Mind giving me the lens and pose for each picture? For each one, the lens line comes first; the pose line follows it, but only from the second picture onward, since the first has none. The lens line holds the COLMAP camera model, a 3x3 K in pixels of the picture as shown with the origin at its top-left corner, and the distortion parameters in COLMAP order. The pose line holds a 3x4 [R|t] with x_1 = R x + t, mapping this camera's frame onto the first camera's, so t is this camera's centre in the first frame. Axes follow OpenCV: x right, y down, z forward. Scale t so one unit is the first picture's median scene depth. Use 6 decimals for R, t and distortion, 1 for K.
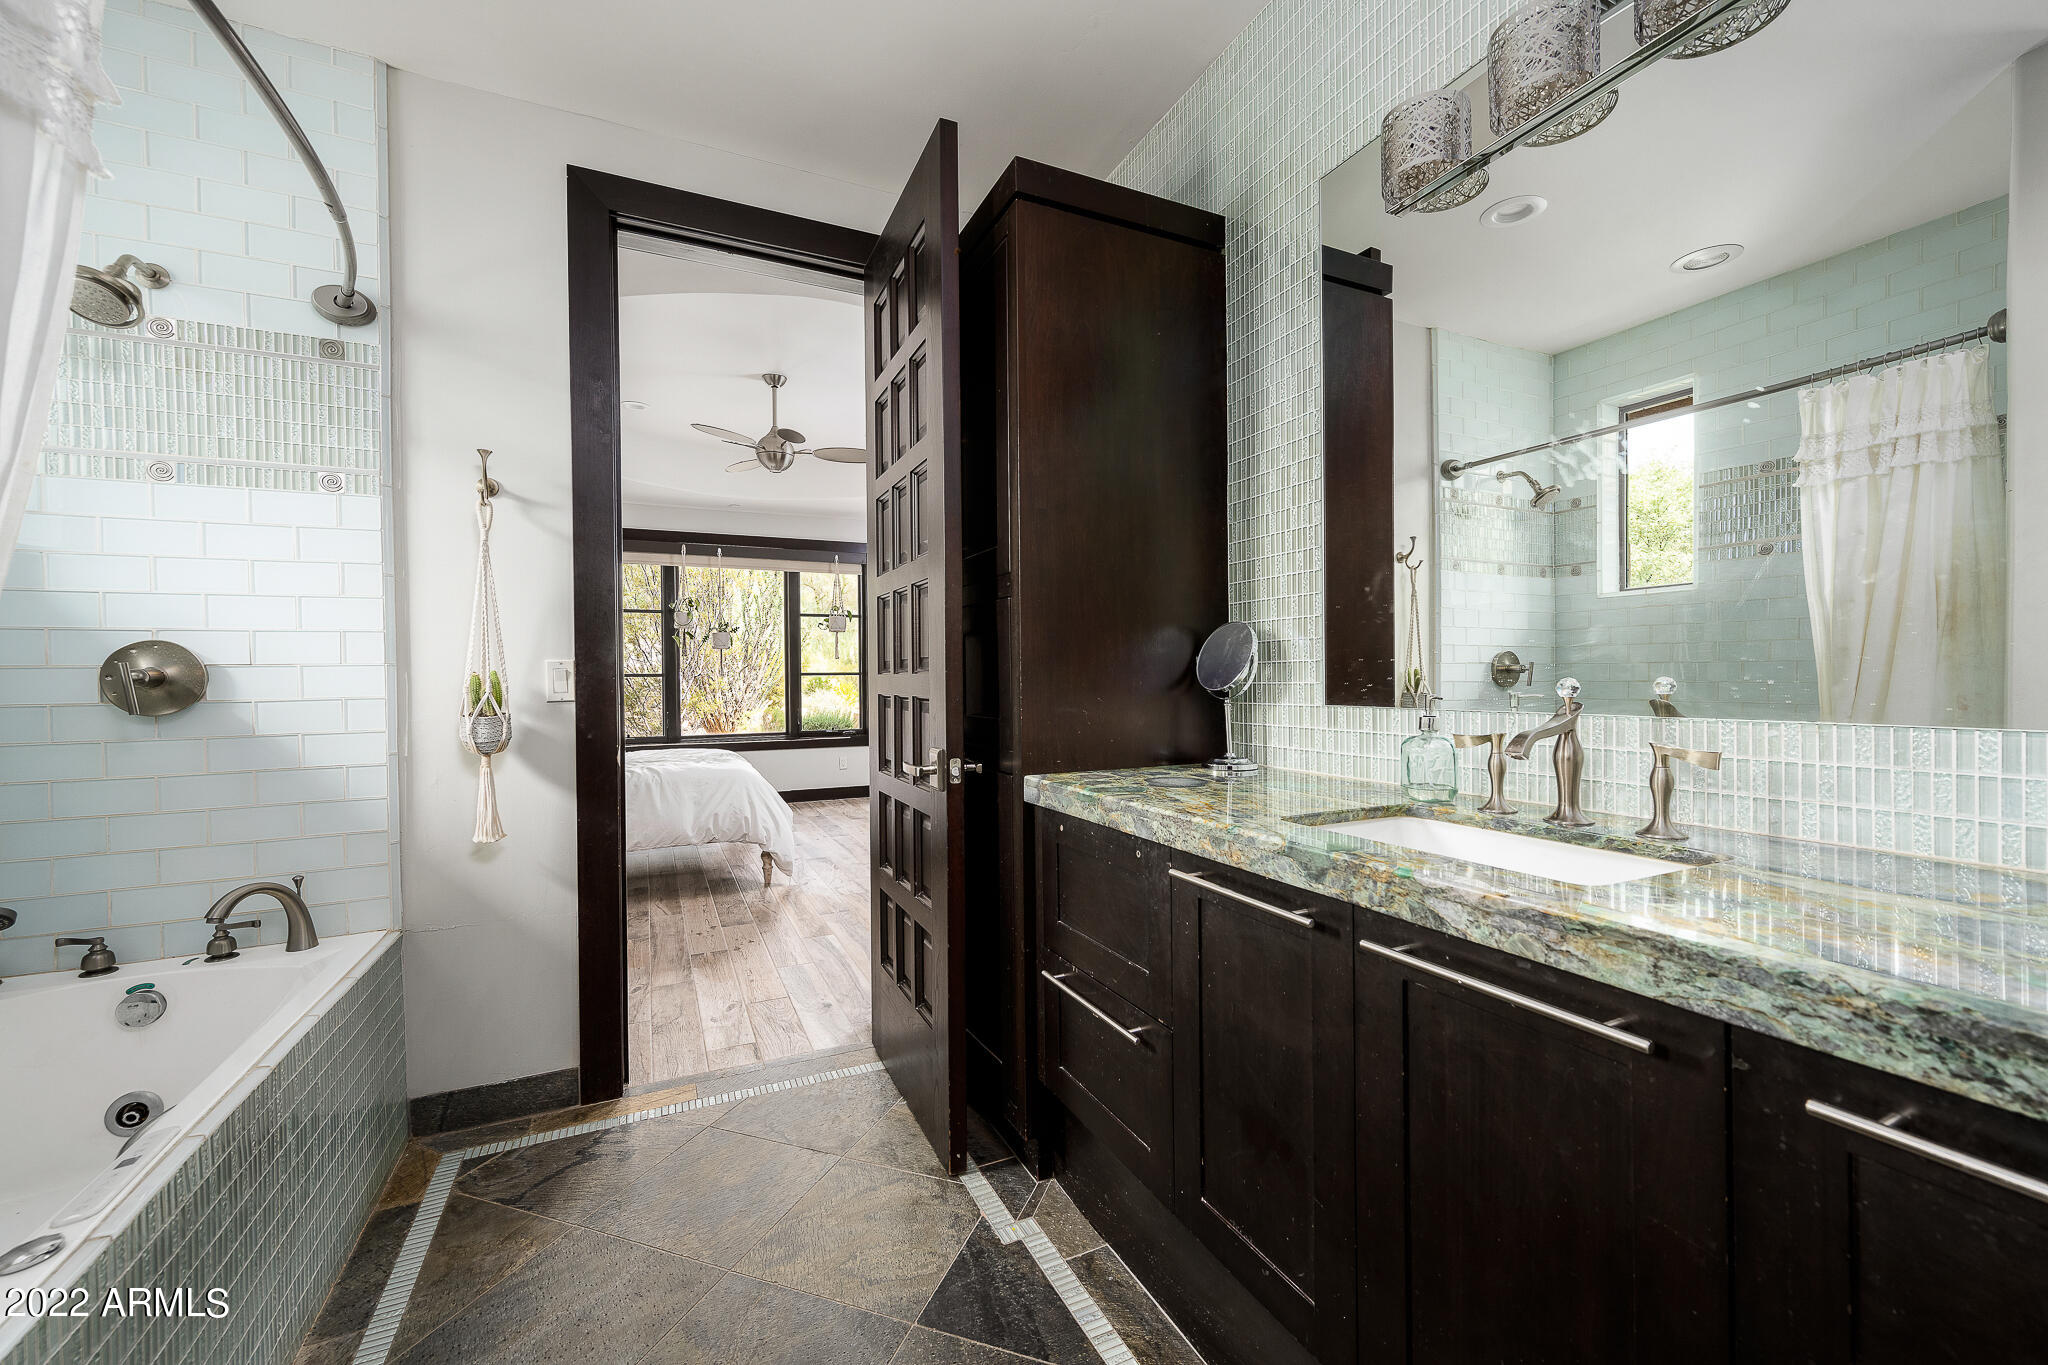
lens RADIAL K [[807.8, 0, 1023.9], [0, 807.8, 684.9], [0, 0, 1]] dist [0.000223, 0.000004]
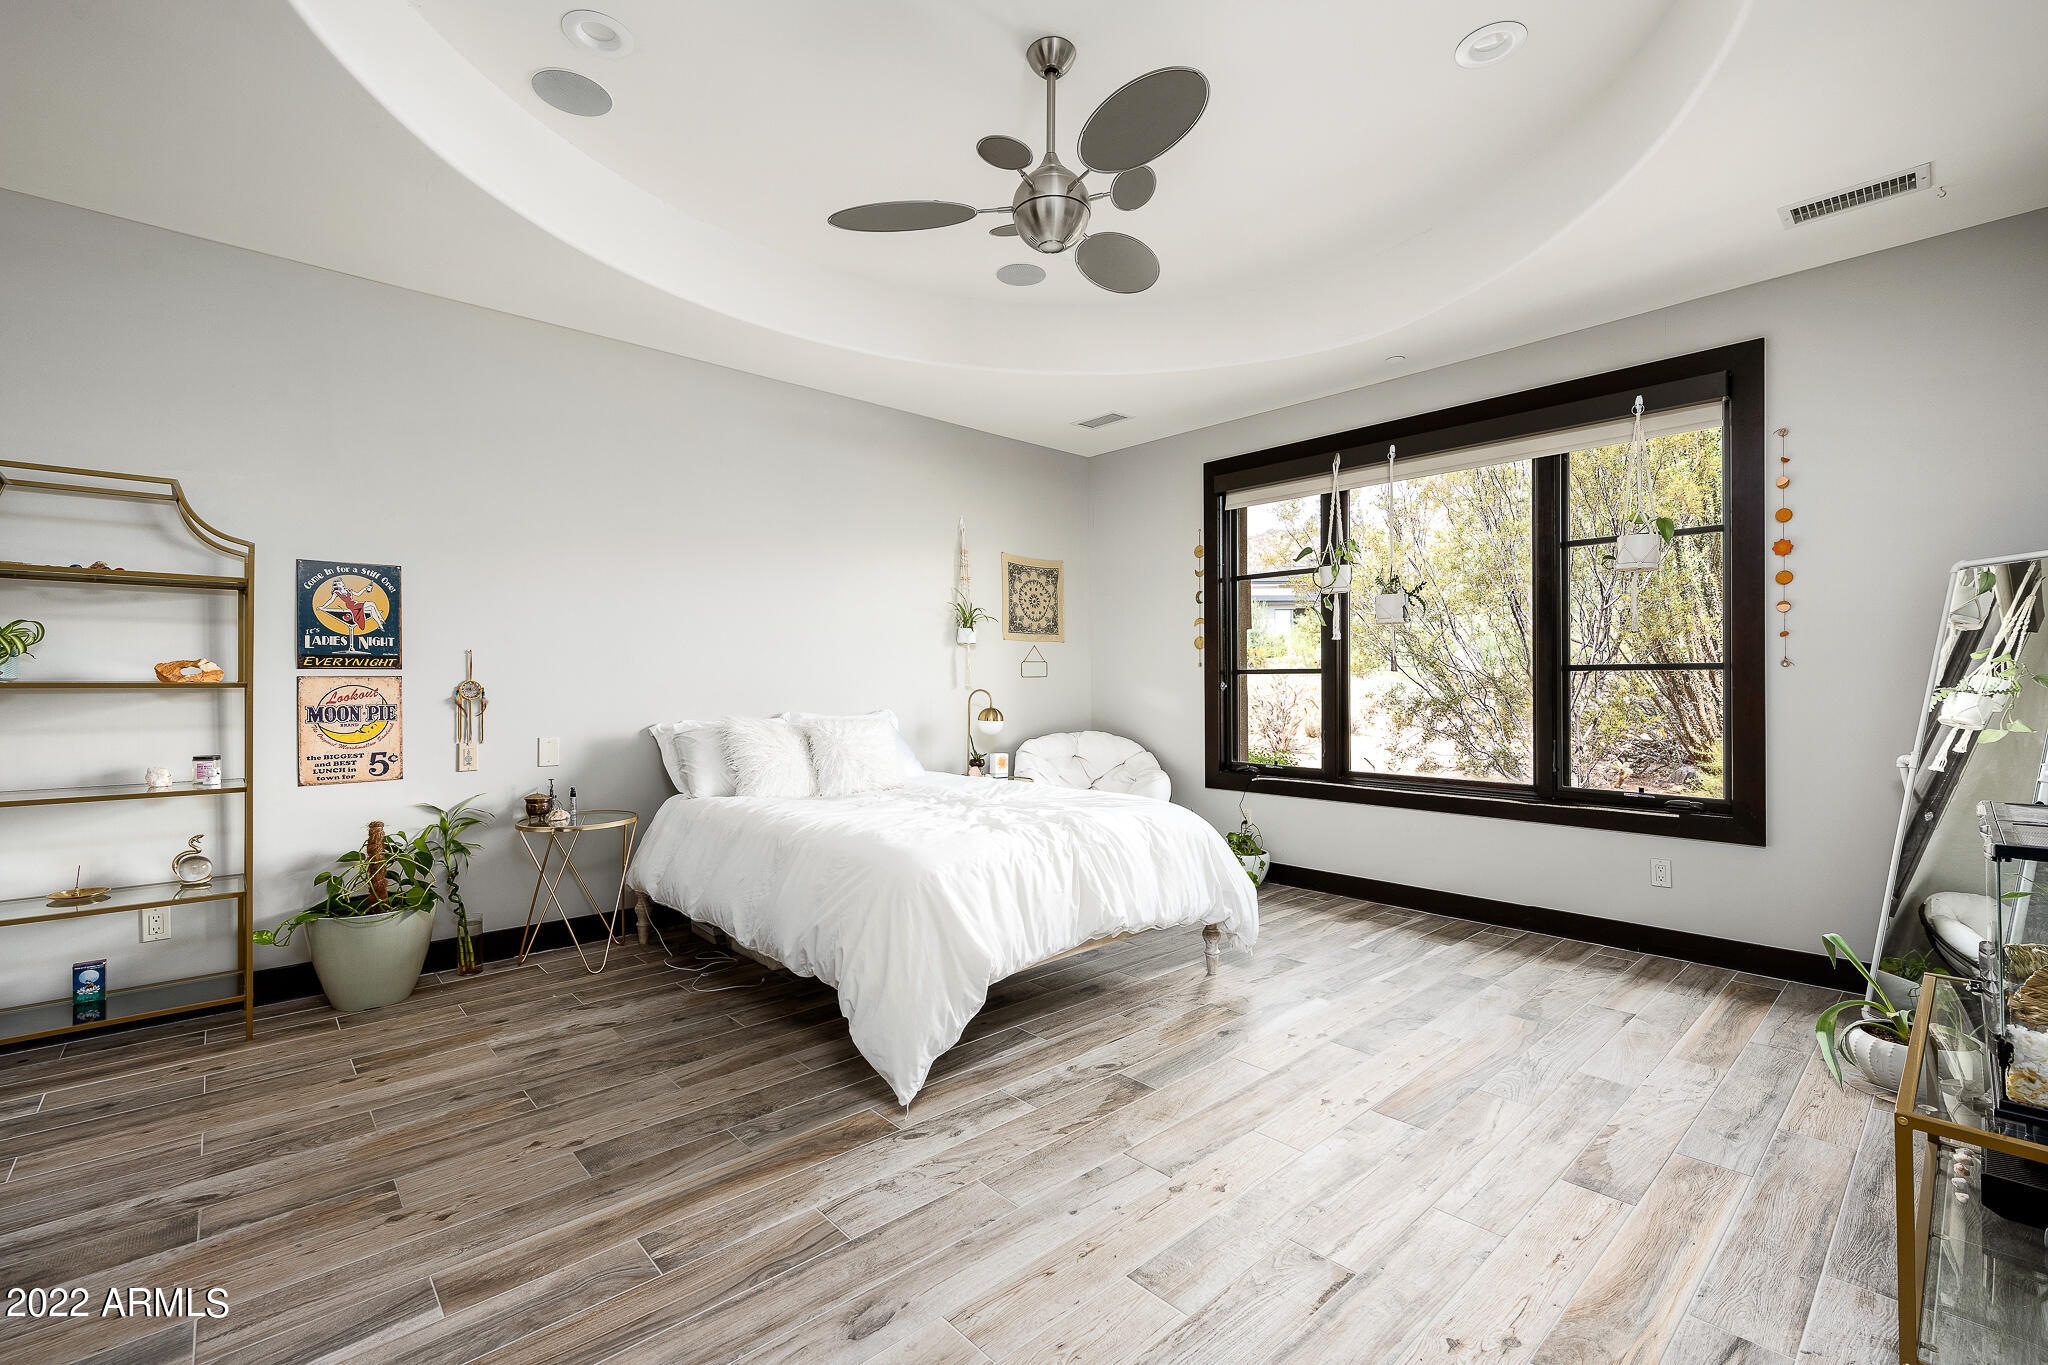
lens RADIAL K [[870.4, 0, 1024.8], [0, 870.4, 683.6], [0, 0, 1]] dist [0.014923, -0.000064]
pose [[0.282156, 0.001997, -0.959366, 0.226564], [-0.003413, 0.999994, 0.001078, -0.005776], [0.959362, 0.002970, 0.282161, 0.986561]]
